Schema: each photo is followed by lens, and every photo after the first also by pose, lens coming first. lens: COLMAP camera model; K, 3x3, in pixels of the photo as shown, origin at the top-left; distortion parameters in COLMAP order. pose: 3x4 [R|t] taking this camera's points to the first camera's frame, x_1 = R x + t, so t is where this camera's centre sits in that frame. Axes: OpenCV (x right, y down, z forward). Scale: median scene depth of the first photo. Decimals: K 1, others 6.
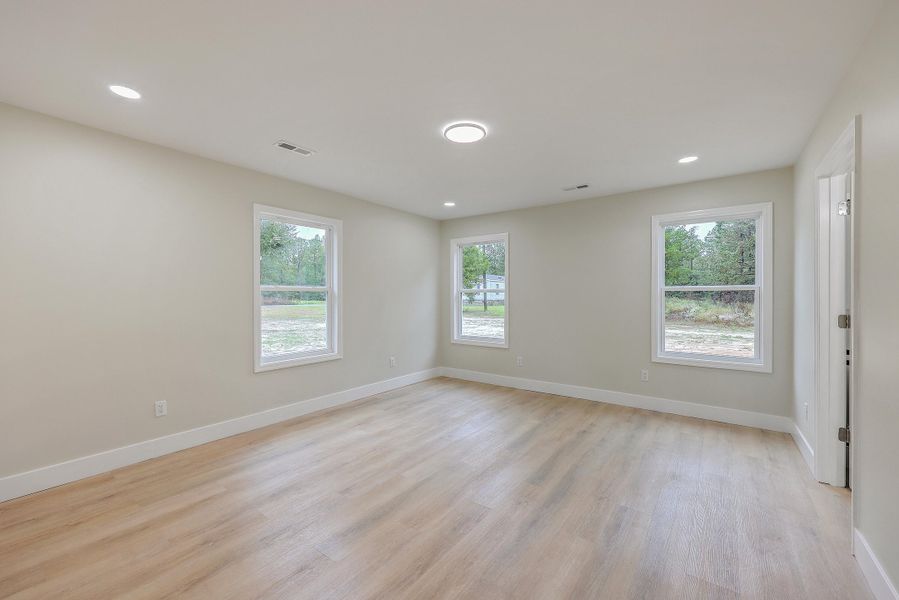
lens RADIAL K [[369.8, 0, 449.5], [0, 369.8, 300.0], [0, 0, 1]] dist [-0.000462, -0.000032]
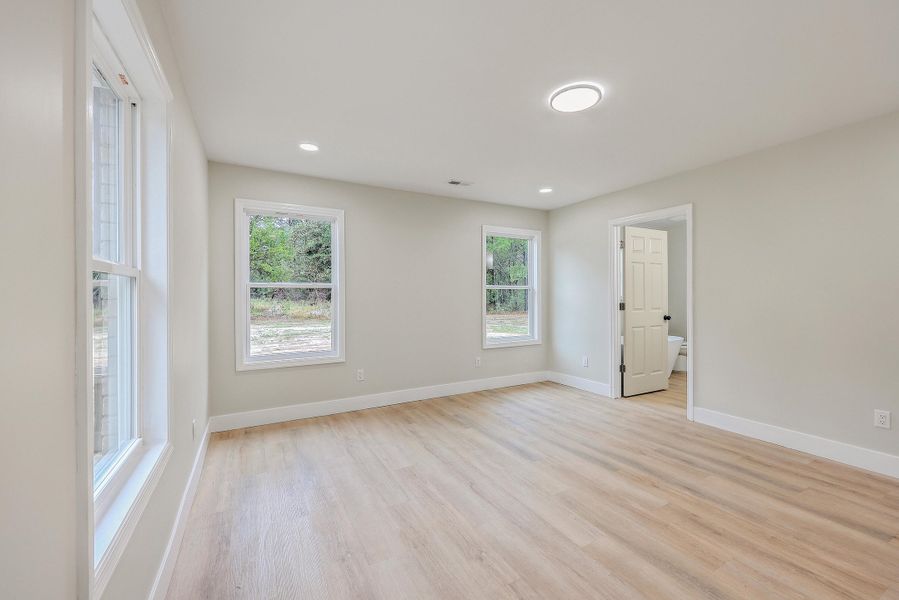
lens RADIAL K [[367.4, 0, 456.6], [0, 367.4, 299.9], [0, 0, 1]] dist [0.001604, 0.000277]
pose [[0.398162, -0.013119, 0.917222, -0.645963], [0.010992, 0.999894, 0.009530, -0.002231], [-0.917249, 0.006288, 0.398264, 0.707434]]
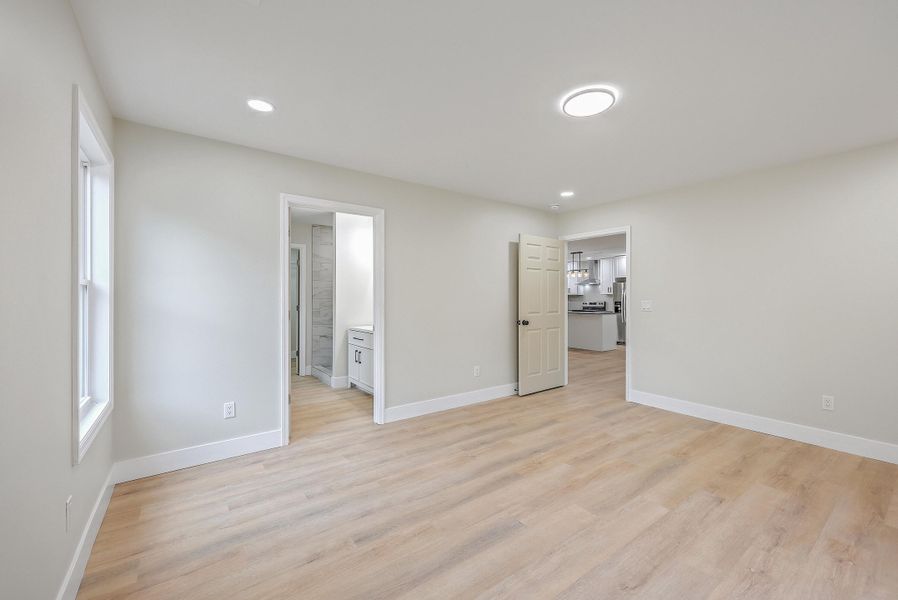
lens RADIAL K [[367.0, 0, 456.1], [0, 367.0, 299.9], [0, 0, 1]] dist [0.001604, 0.000277]
pose [[-0.959703, -0.001462, 0.281013, 0.073113], [0.002008, 0.999925, 0.012061, -0.008924], [-0.281010, 0.012140, -0.959628, 1.451296]]
